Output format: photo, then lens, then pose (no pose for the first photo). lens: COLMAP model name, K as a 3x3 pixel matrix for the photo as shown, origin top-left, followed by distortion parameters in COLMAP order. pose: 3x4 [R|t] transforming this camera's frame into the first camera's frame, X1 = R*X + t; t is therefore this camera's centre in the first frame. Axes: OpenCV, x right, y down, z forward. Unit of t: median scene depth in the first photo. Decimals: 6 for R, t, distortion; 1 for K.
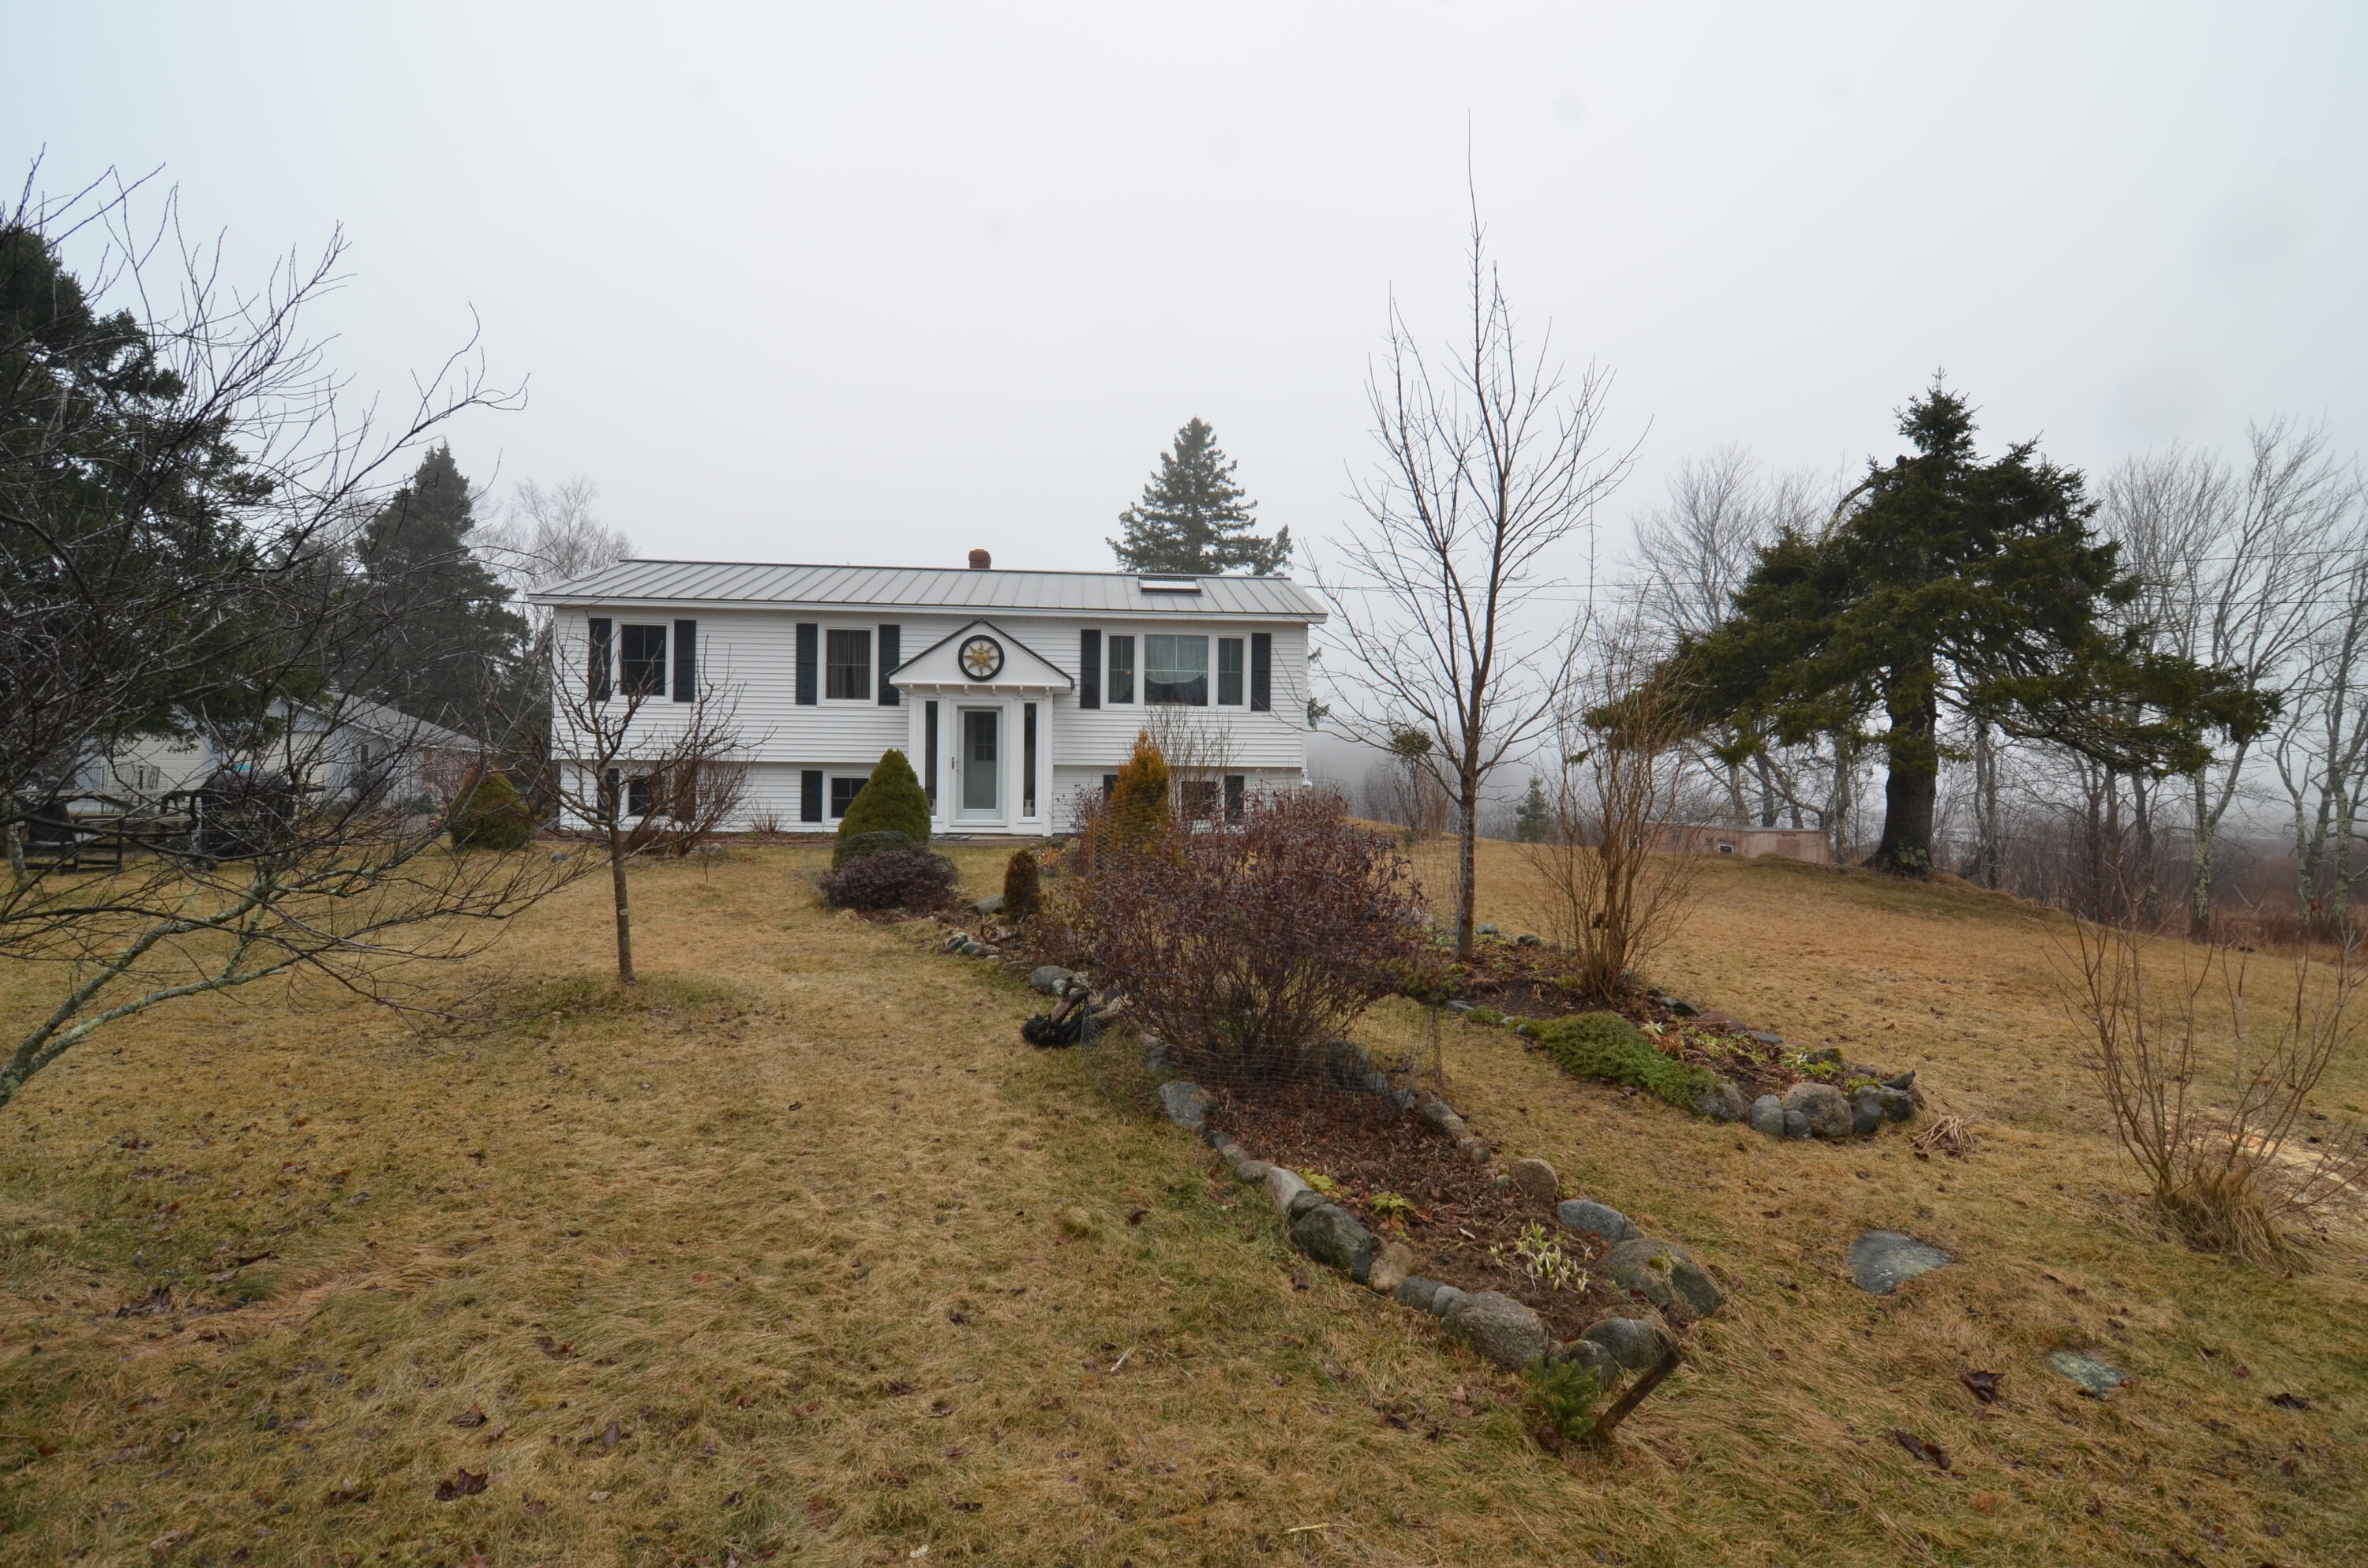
lens RADIAL K [[1135.1, 0, 1188.9], [0, 1135.1, 780.4], [0, 0, 1]] dist [-0.011006, -0.006943]
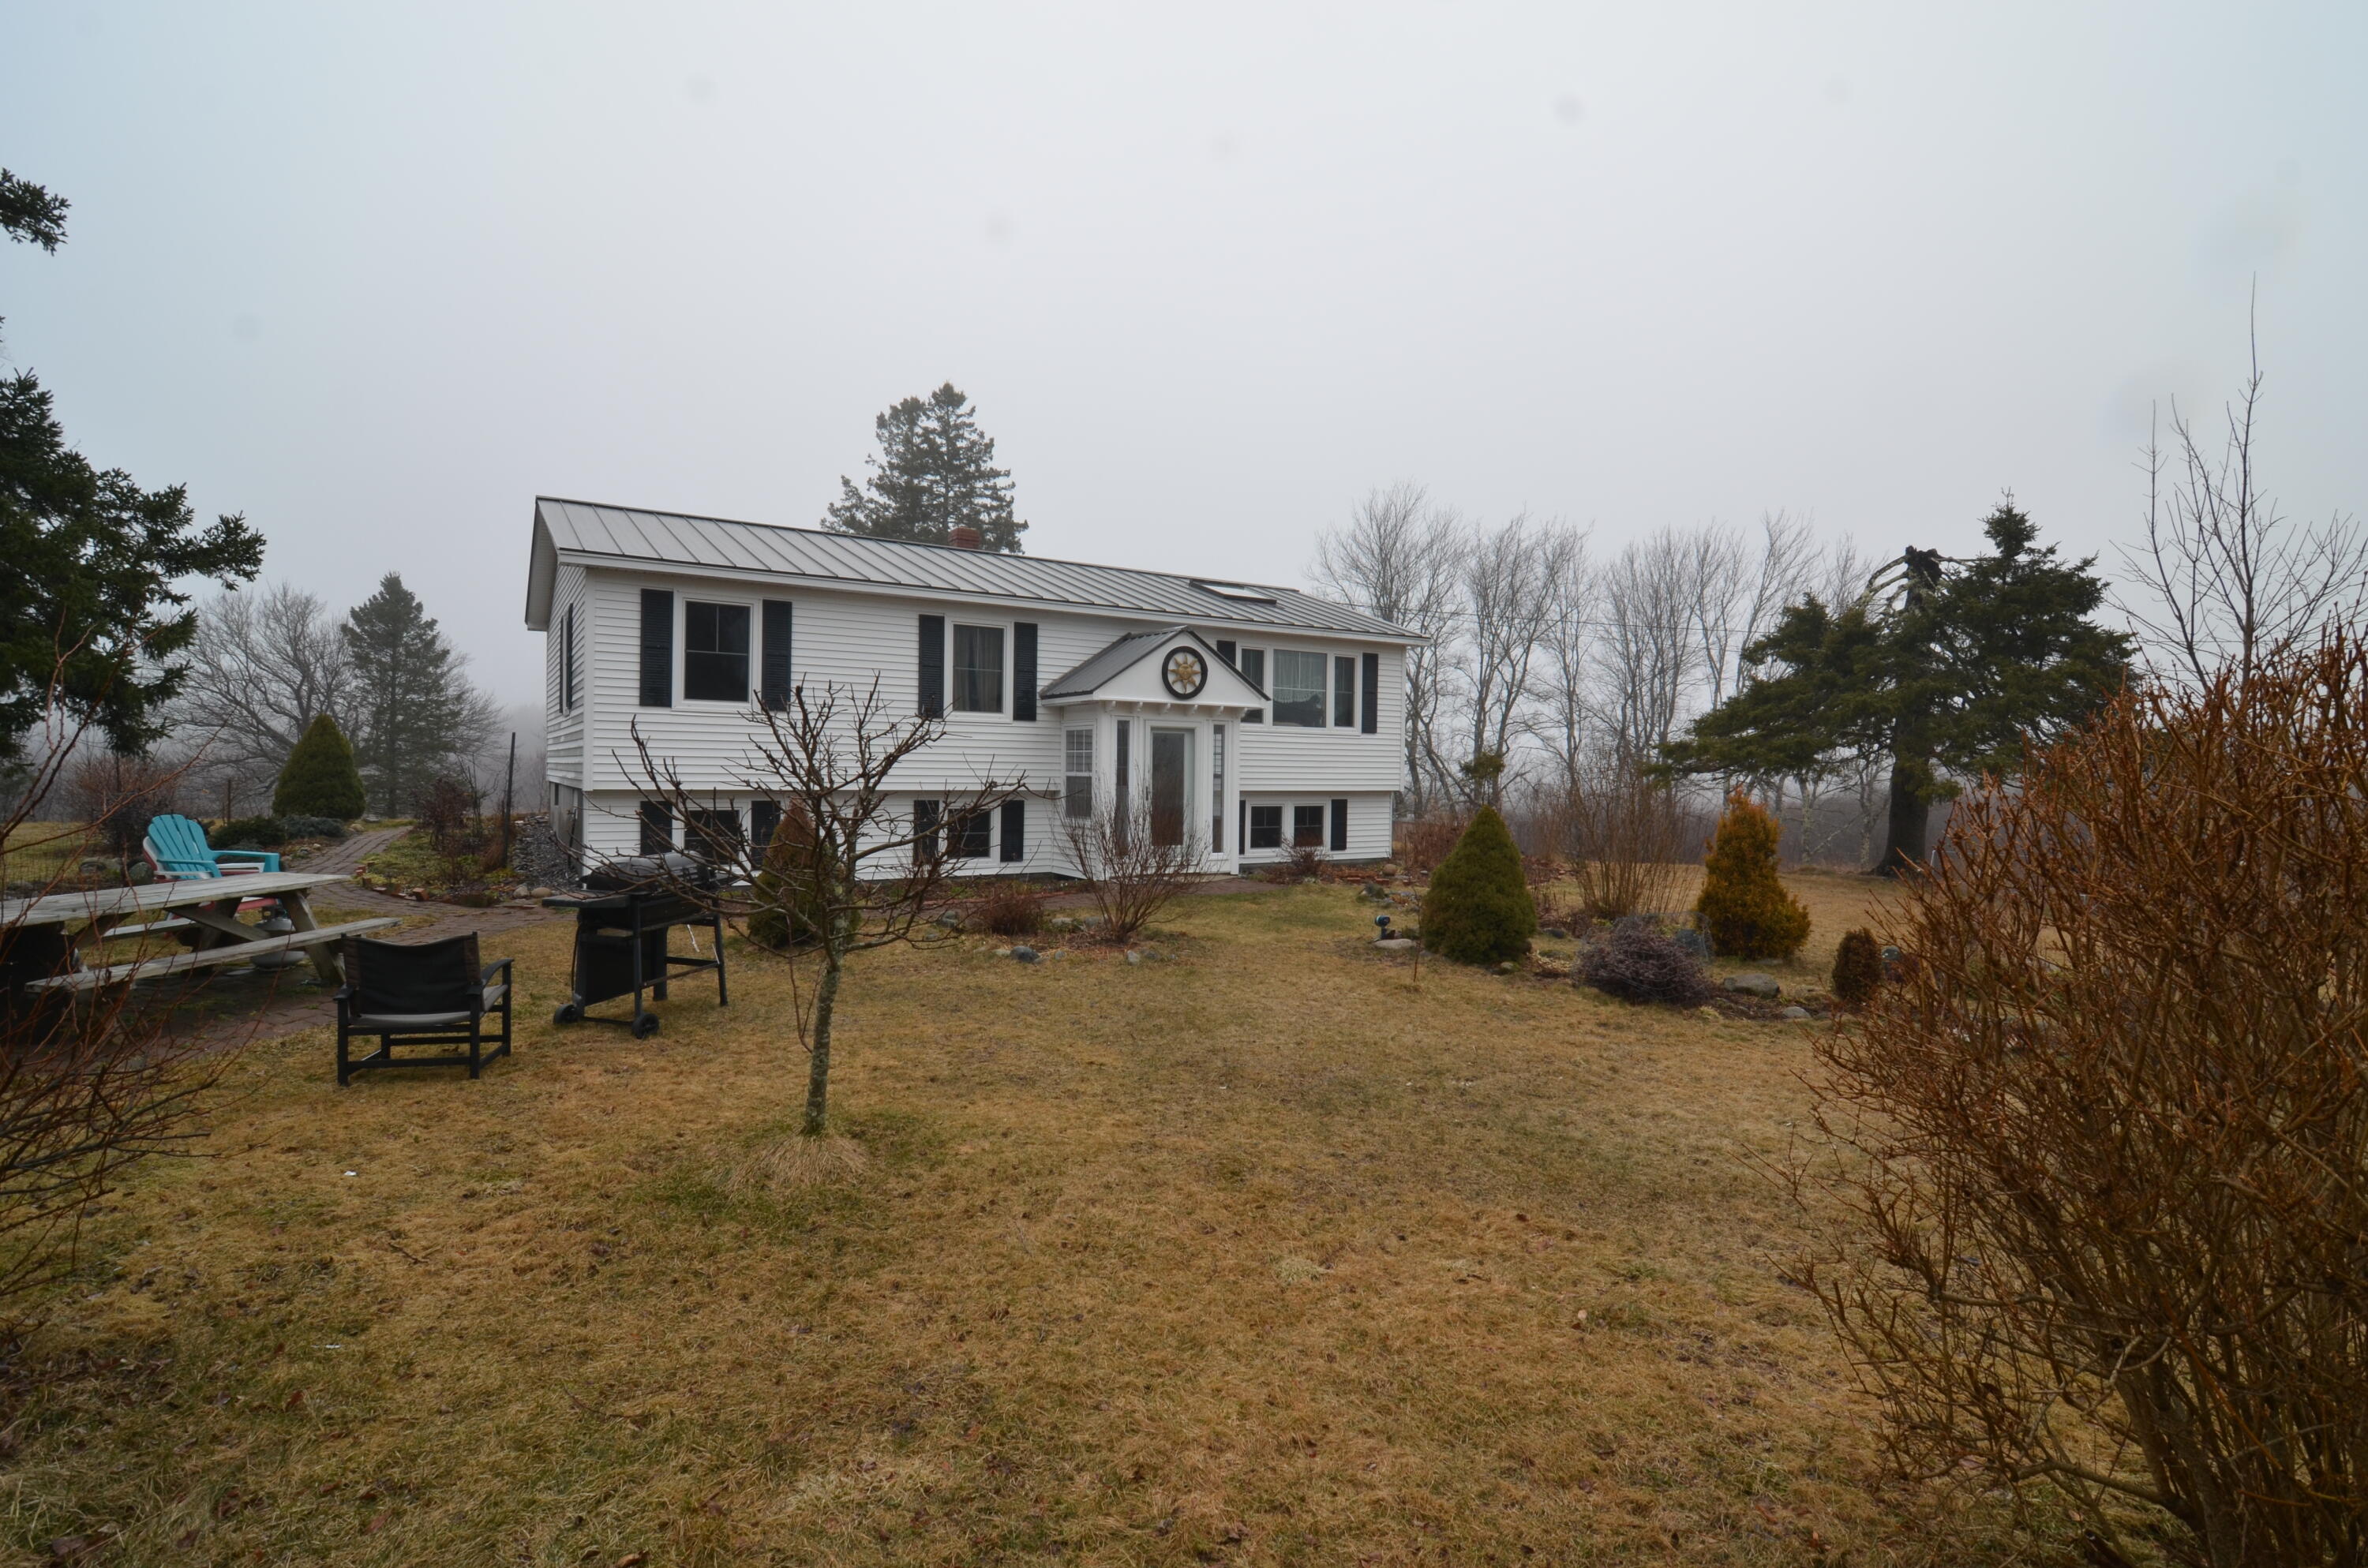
lens RADIAL K [[1135.1, 0, 1179.8], [0, 1135.1, 769.0], [0, 0, 1]] dist [-0.011006, -0.006943]
pose [[0.881373, -0.000234, 0.472422, -0.561710], [-0.004849, 0.999943, 0.009543, -0.040647], [-0.472397, -0.010702, 0.881321, 0.228476]]
